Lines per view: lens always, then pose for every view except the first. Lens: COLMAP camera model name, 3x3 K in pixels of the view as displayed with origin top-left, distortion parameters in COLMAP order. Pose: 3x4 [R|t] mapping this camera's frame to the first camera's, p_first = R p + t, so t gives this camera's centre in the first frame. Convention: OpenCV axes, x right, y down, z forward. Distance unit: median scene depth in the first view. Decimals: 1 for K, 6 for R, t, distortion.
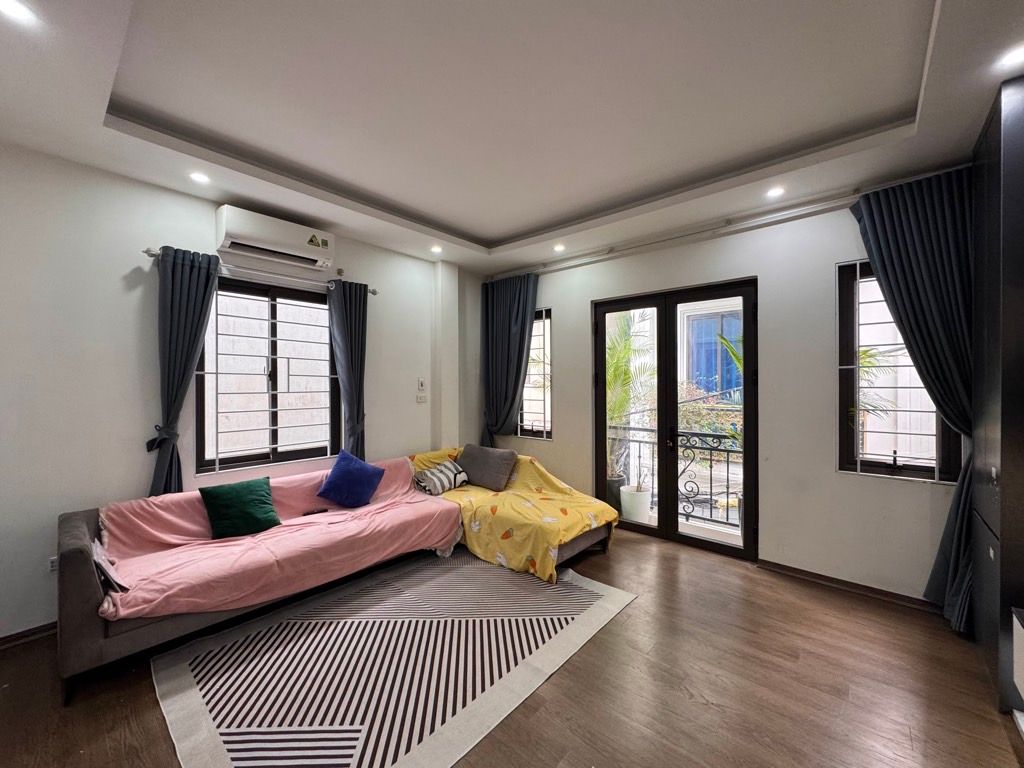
lens RADIAL K [[408.1, 0, 507.8], [0, 408.1, 379.5], [0, 0, 1]] dist [-0.004035, 0.000602]
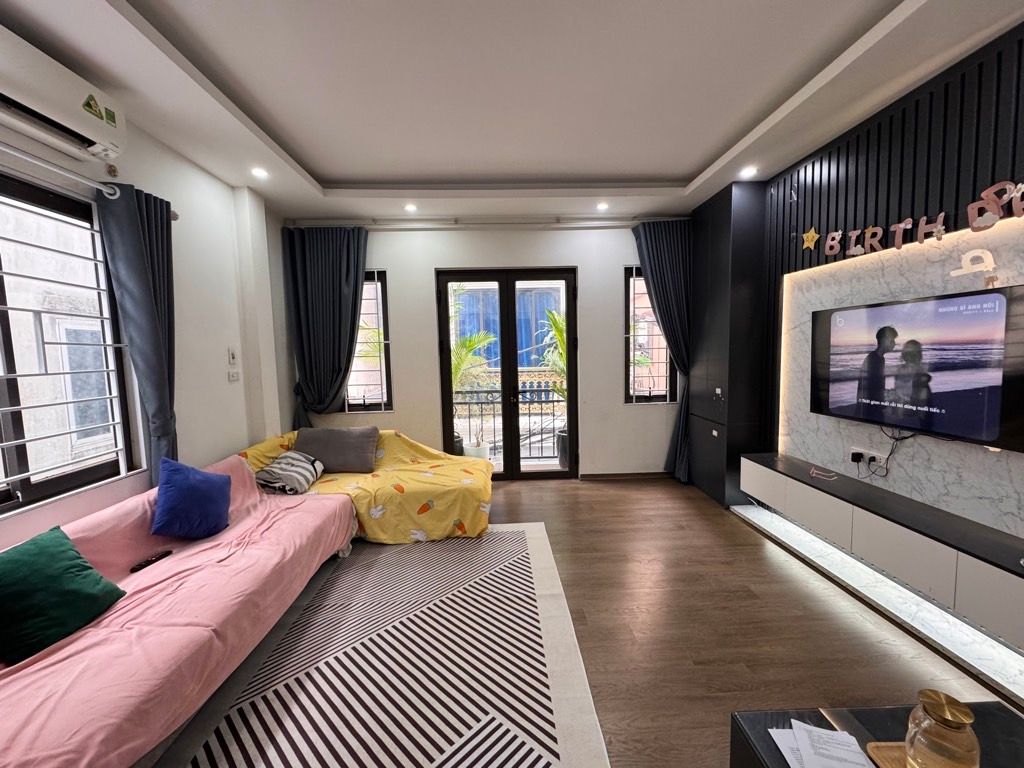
lens RADIAL K [[408.1, 0, 514.3], [0, 408.1, 381.1], [0, 0, 1]] dist [-0.004035, 0.000602]
pose [[0.721397, -0.068431, 0.689133, -0.451362], [0.015687, 0.996465, 0.082527, 0.004607], [-0.692344, -0.048724, 0.719921, 0.159835]]
